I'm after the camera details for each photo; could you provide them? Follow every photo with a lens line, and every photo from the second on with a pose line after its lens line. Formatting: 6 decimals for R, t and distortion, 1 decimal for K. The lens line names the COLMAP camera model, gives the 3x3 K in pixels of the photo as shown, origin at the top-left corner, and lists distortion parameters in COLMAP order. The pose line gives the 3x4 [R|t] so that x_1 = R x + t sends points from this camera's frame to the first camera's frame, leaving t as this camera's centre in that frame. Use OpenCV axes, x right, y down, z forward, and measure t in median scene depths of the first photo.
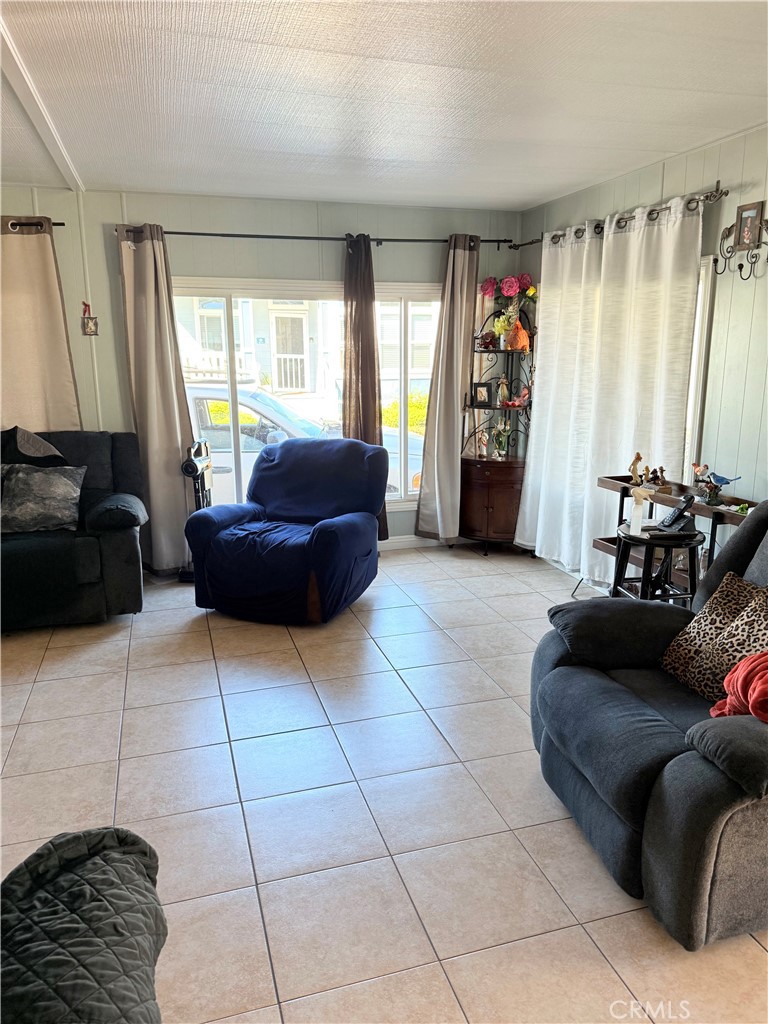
lens RADIAL K [[733.9, 0, 384.0], [0, 733.9, 512.0], [0, 0, 1]] dist [-0.002919, -0.002924]
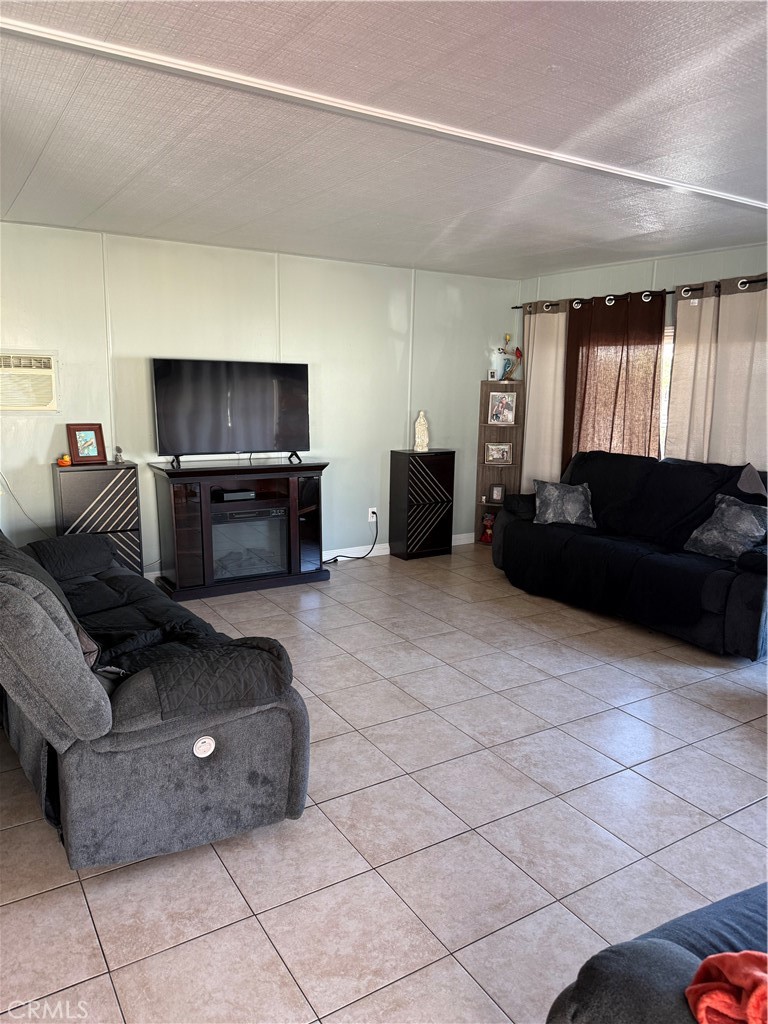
lens RADIAL K [[723.7, 0, 384.9], [0, 723.7, 506.0], [0, 0, 1]] dist [0.108081, -0.170331]
pose [[0.260130, 0.184981, -0.947689, 0.505316], [-0.243536, 0.962316, 0.120989, -0.071864], [0.934357, 0.199324, 0.295377, 0.237982]]
